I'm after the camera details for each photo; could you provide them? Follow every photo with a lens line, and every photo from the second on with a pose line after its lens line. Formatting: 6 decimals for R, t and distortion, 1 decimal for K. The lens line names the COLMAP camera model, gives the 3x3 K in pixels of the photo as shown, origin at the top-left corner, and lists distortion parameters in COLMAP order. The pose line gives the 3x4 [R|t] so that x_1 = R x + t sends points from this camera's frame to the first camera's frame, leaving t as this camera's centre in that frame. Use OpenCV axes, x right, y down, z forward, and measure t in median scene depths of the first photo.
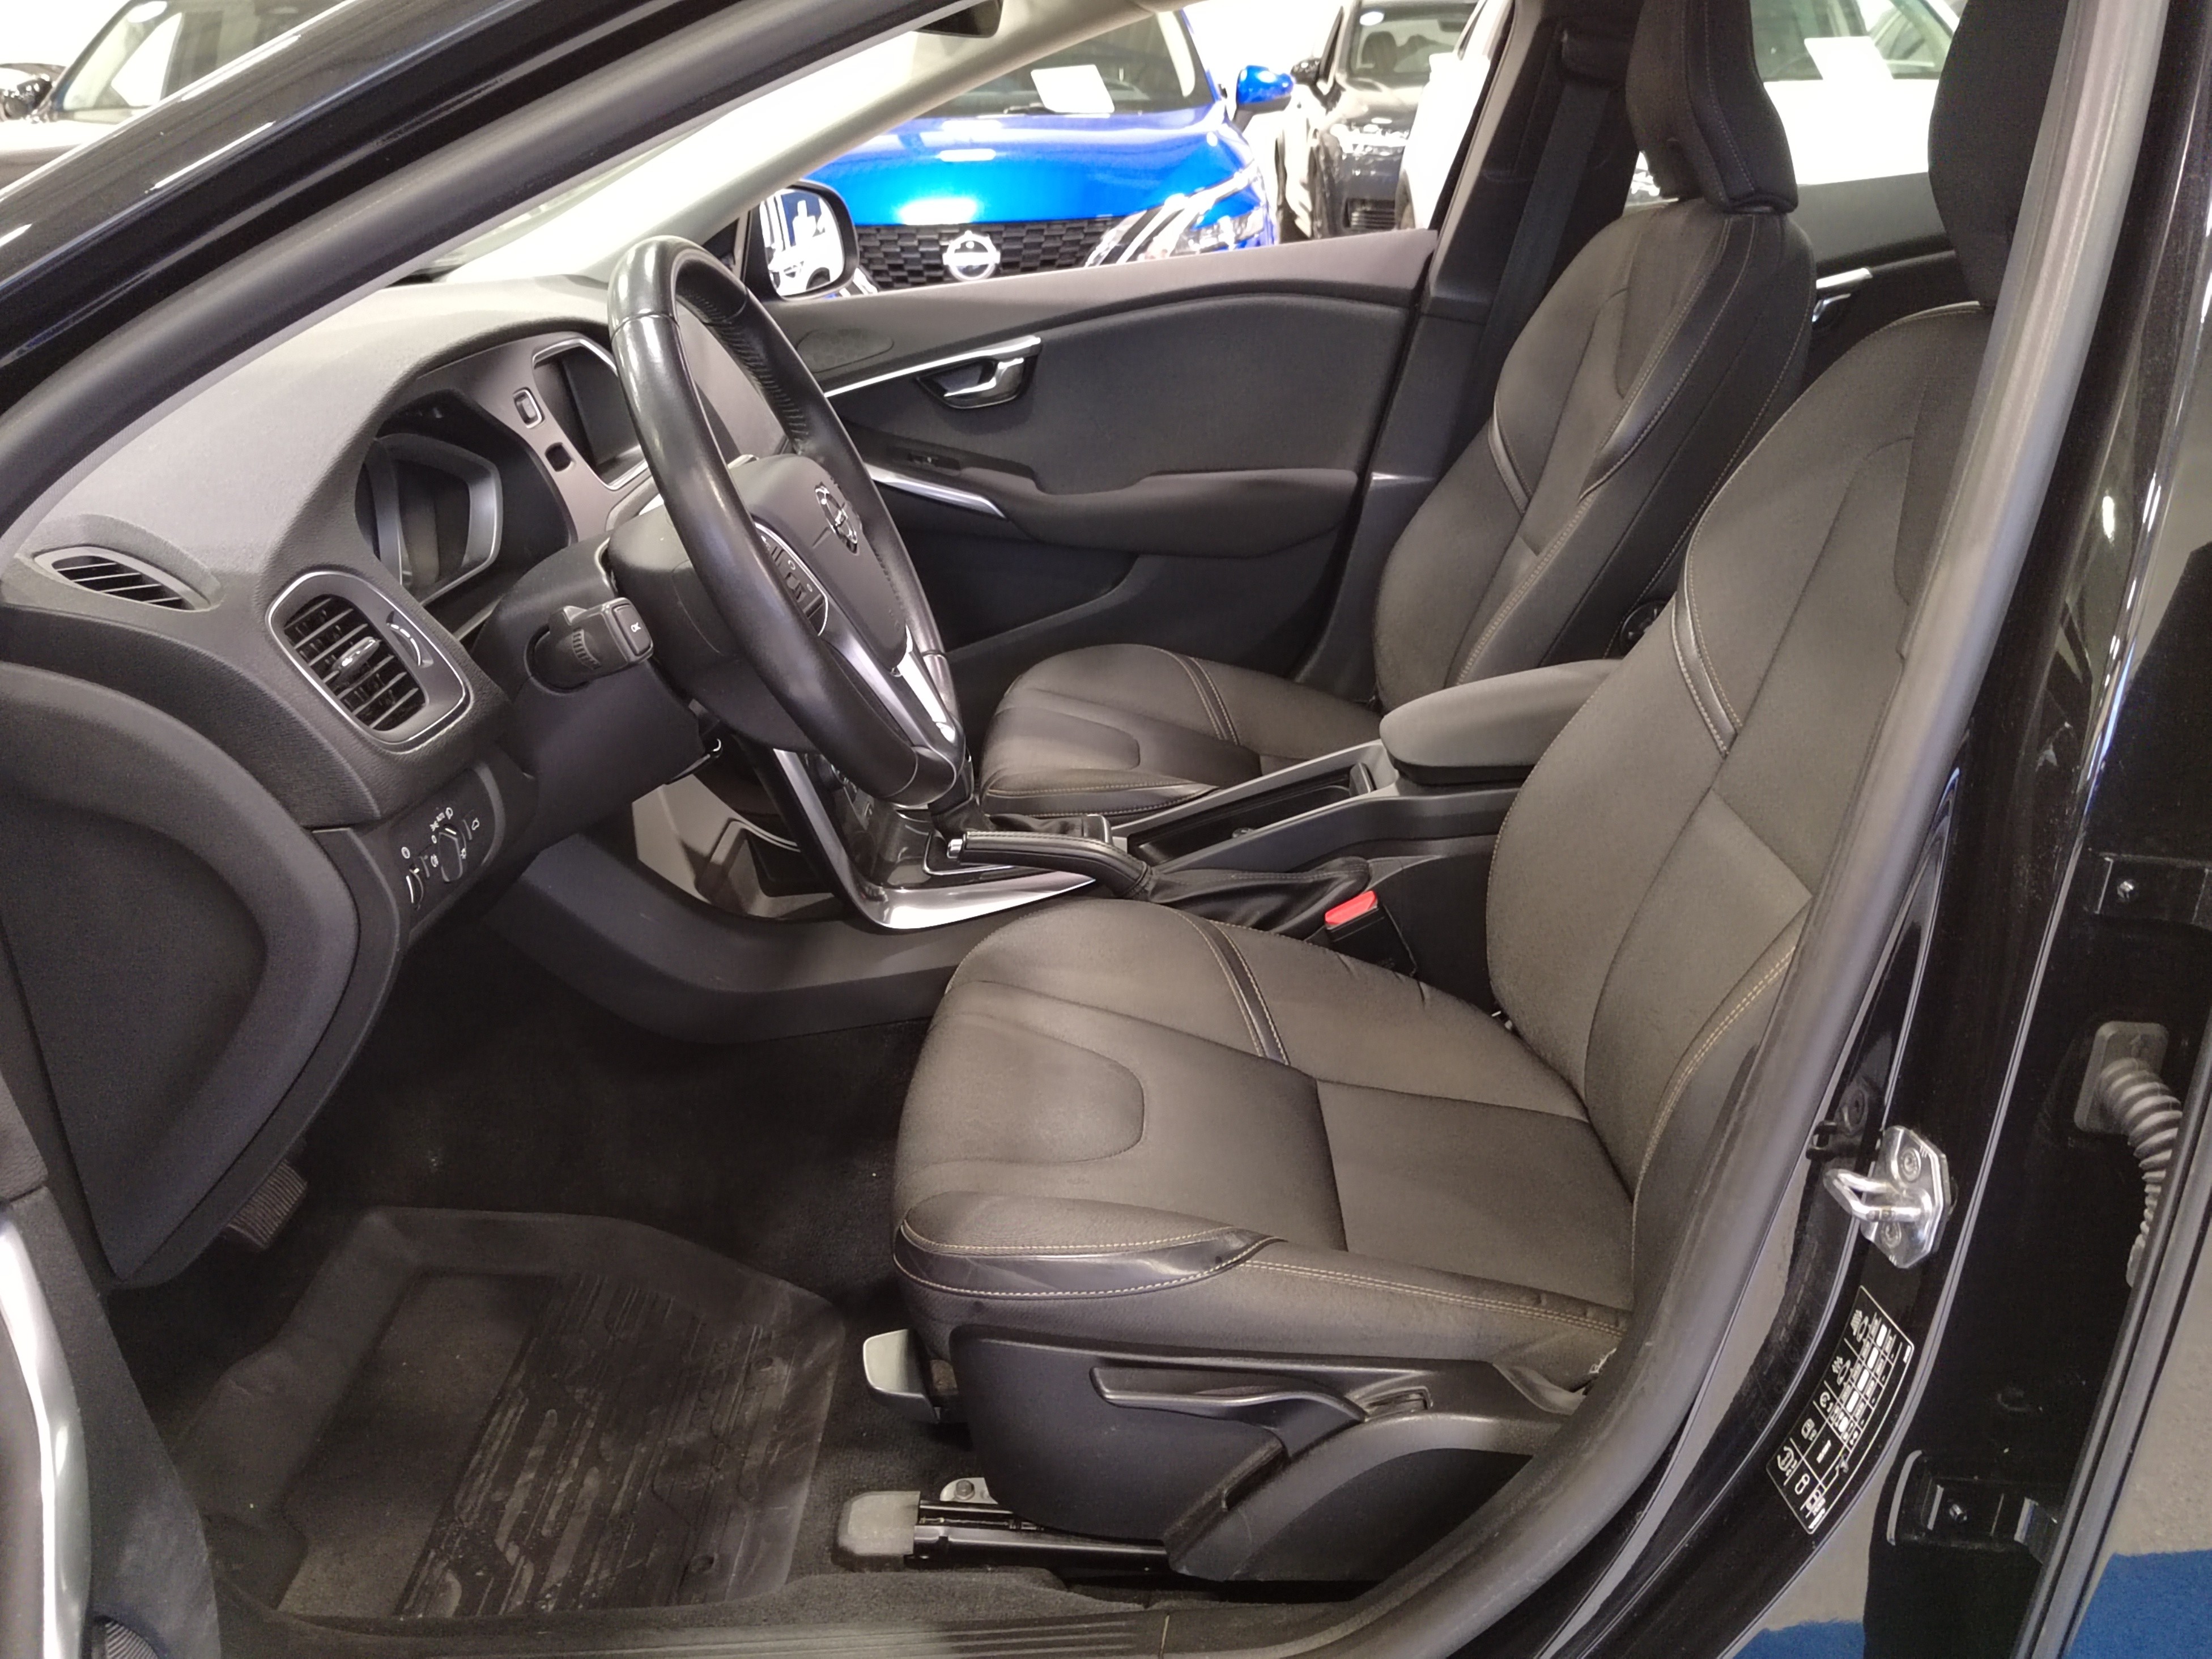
lens RADIAL K [[1866.5, 0, 1097.7], [0, 1866.5, 832.7], [0, 0, 1]] dist [0.041158, -0.068311]
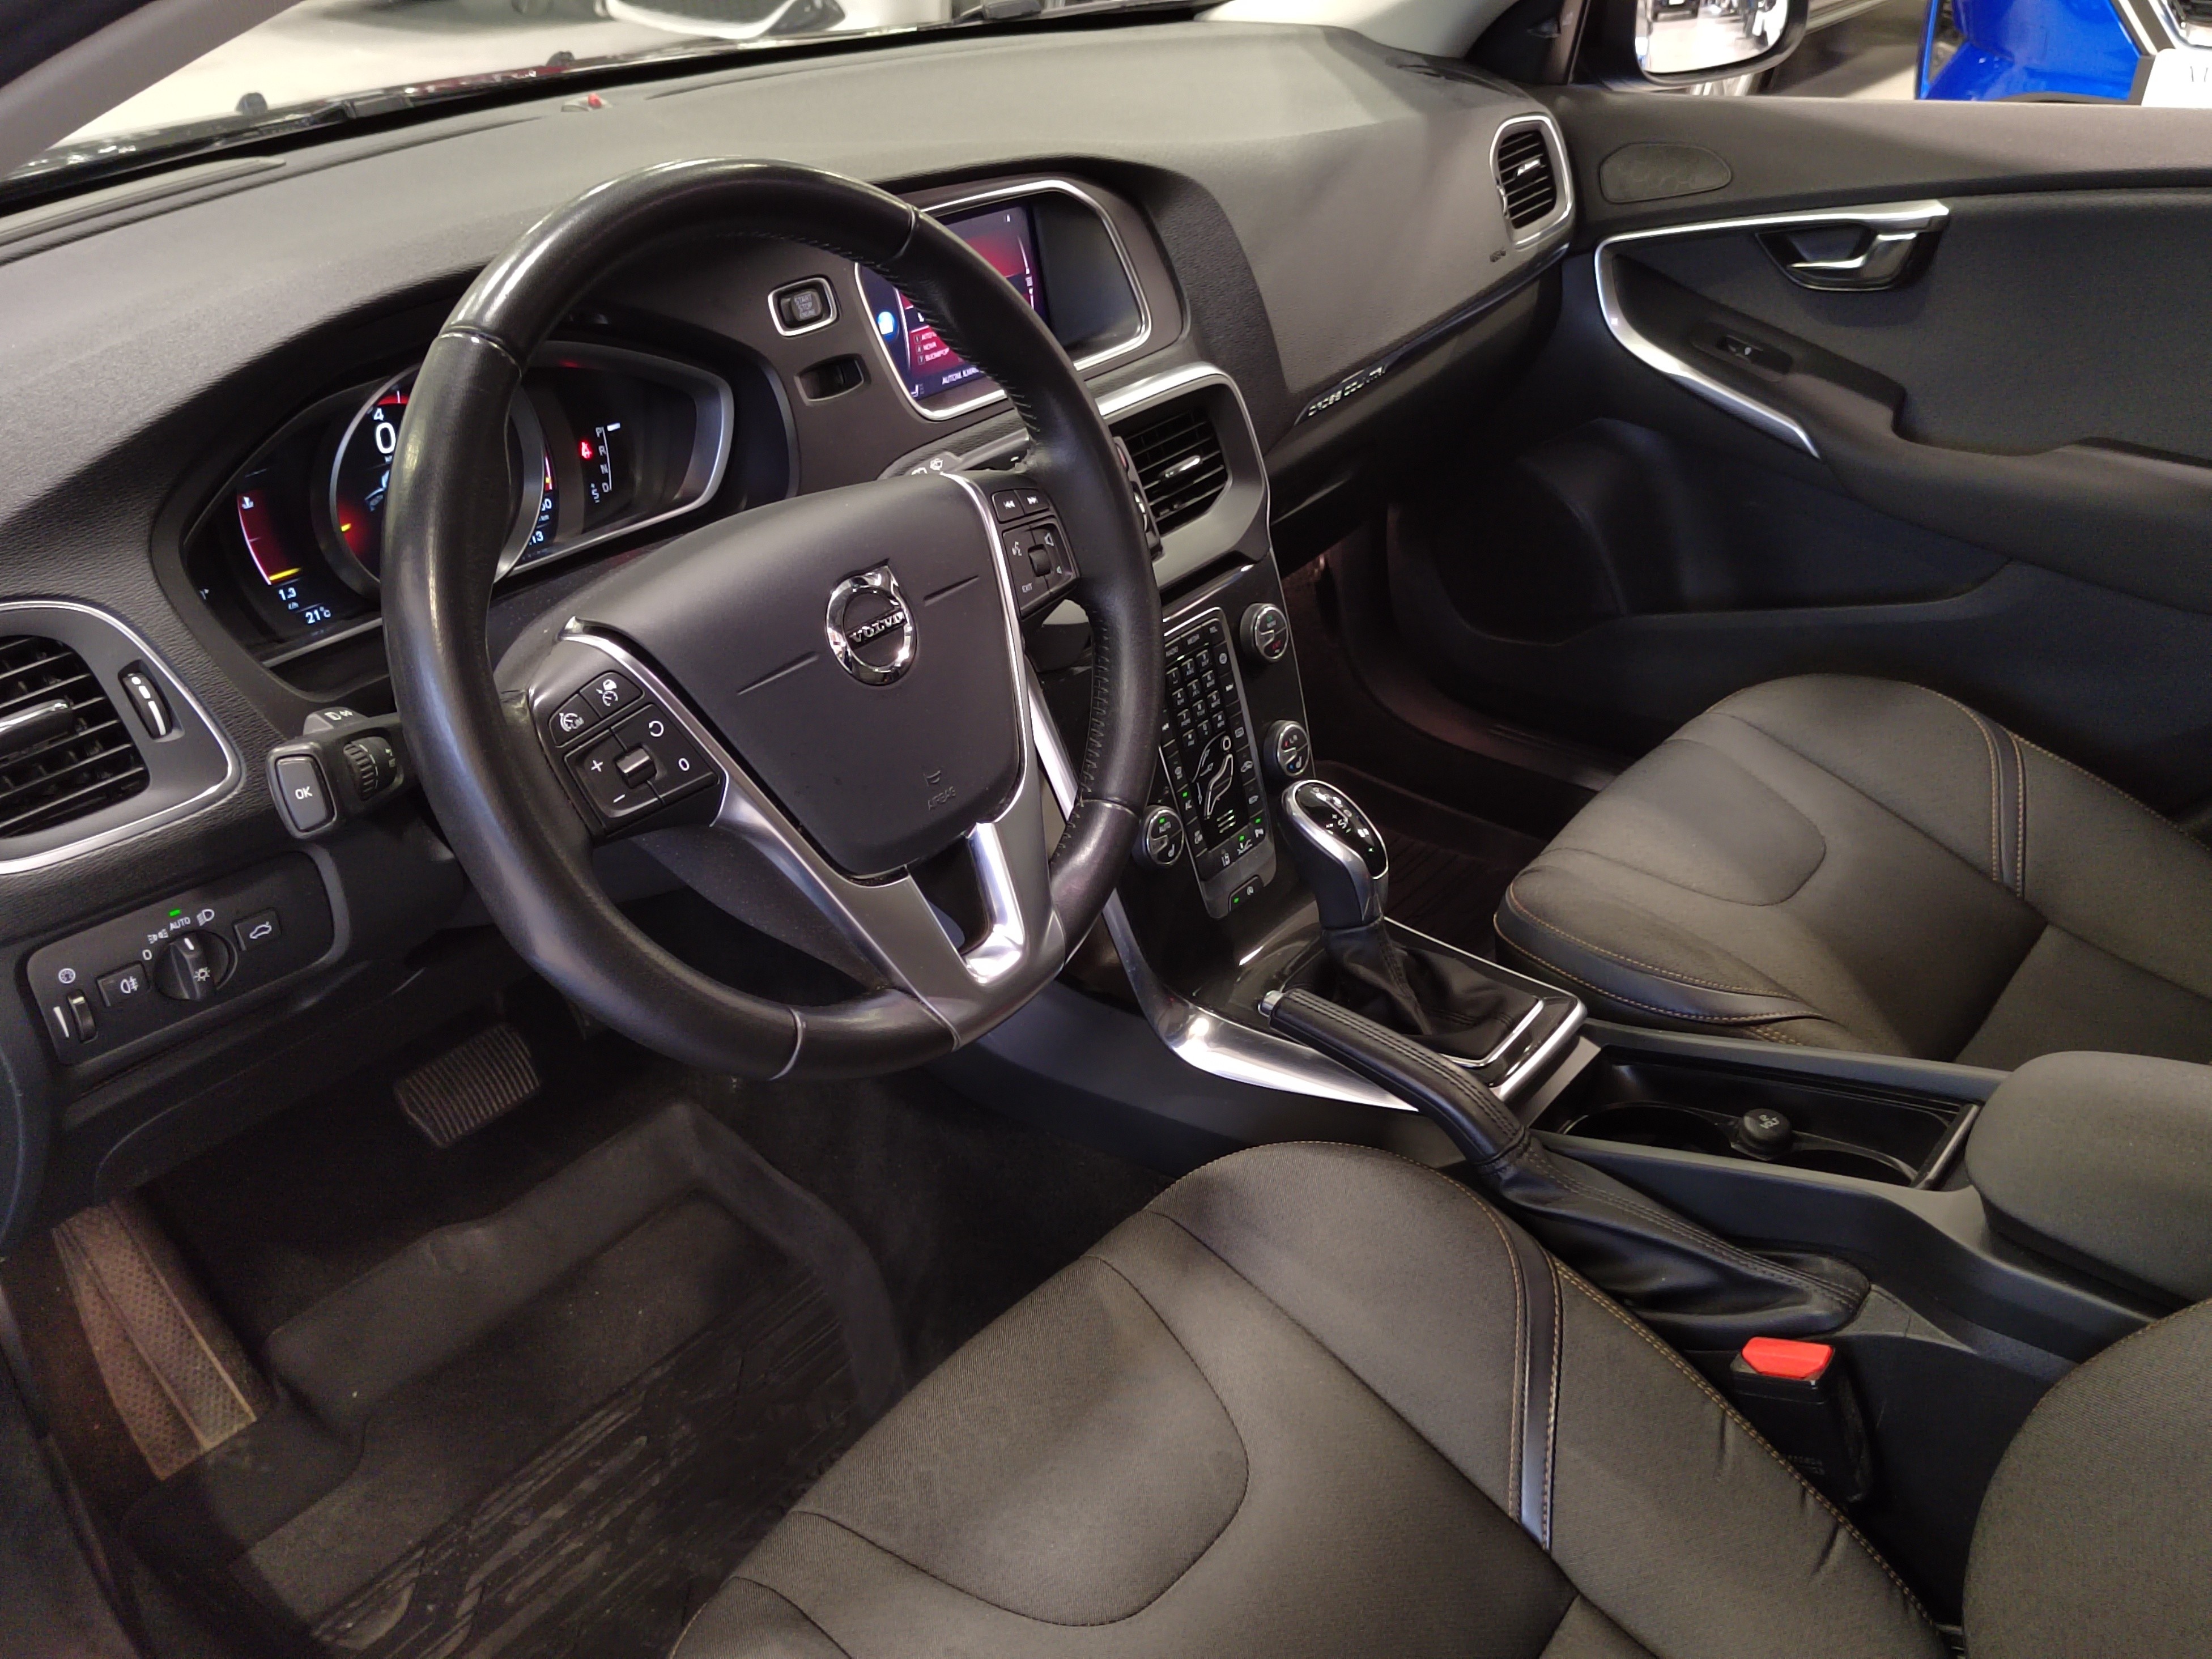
lens RADIAL K [[1866.5, 0, 1097.7], [0, 1866.5, 832.7], [0, 0, 1]] dist [0.041158, -0.068311]
pose [[0.781048, 0.344761, -0.520676, 0.217311], [-0.243411, 0.935917, 0.254577, -0.216090], [0.575079, -0.072099, 0.814915, 0.384876]]
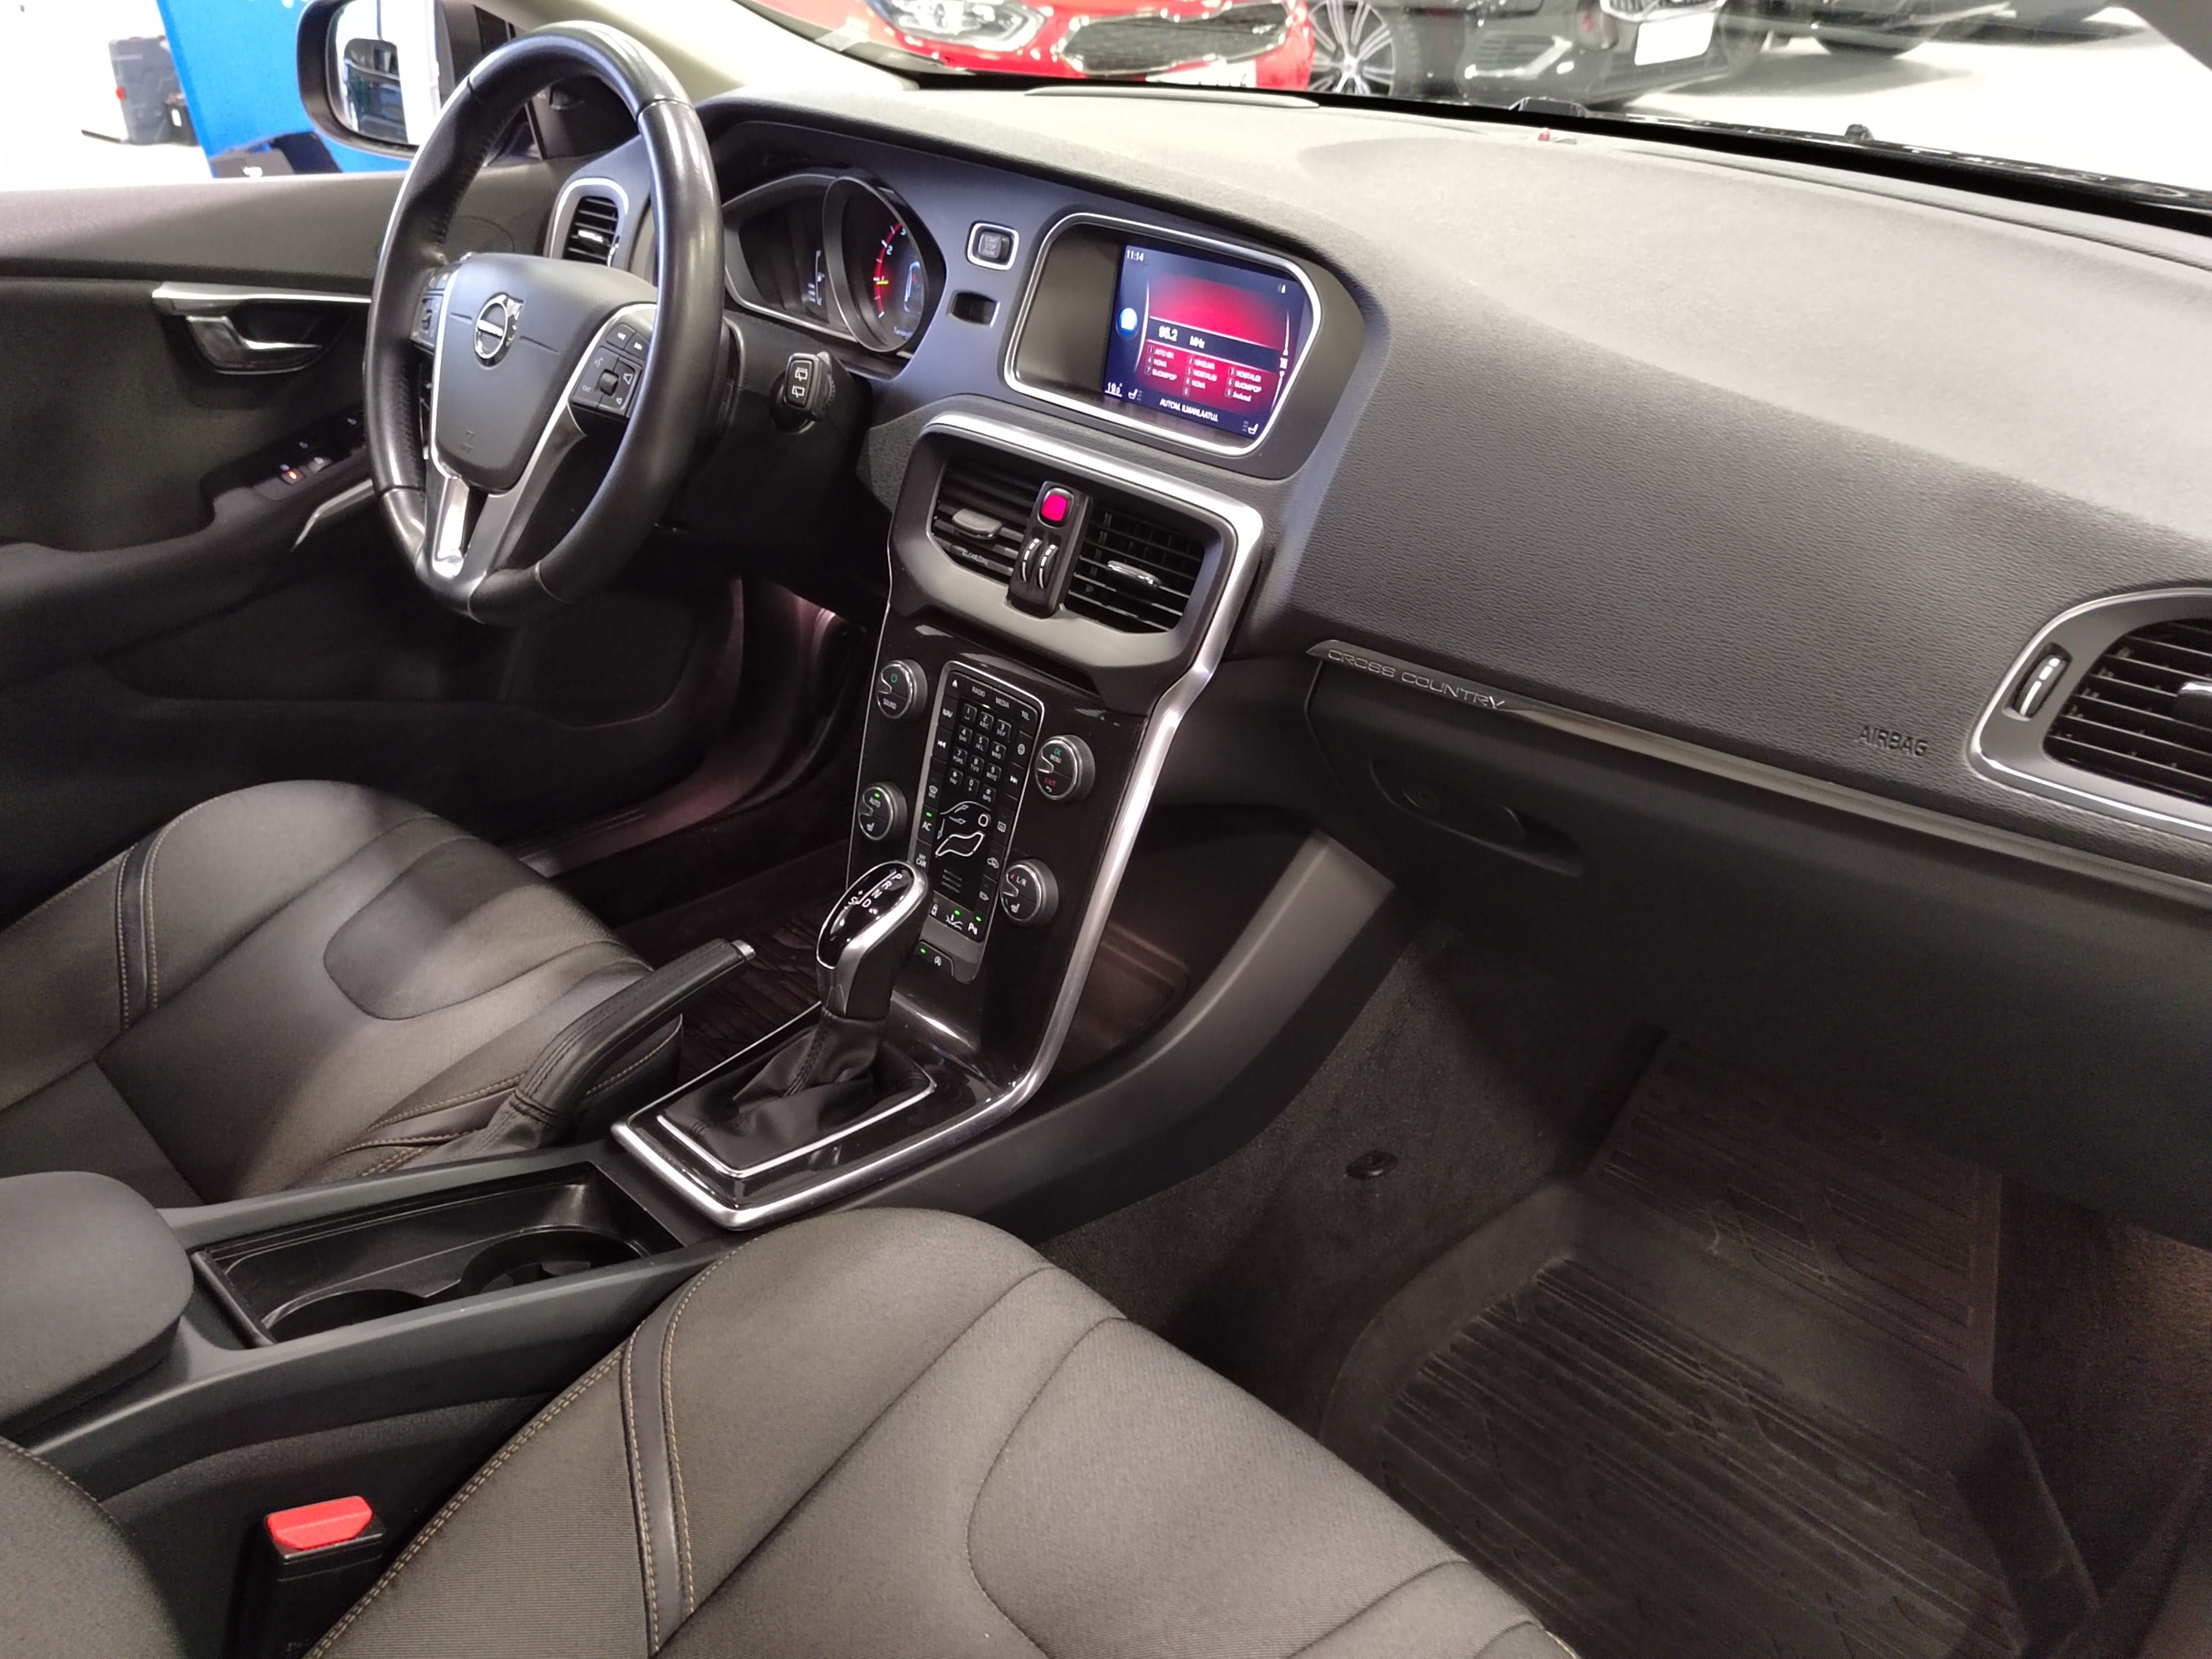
lens RADIAL K [[1866.5, 0, 1097.7], [0, 1866.5, 832.7], [0, 0, 1]] dist [0.041158, -0.068311]
pose [[-0.722094, 0.365726, -0.587217, 0.243716], [-0.226660, 0.676904, 0.700305, -0.582939], [0.653609, 0.638785, -0.405893, 1.366205]]
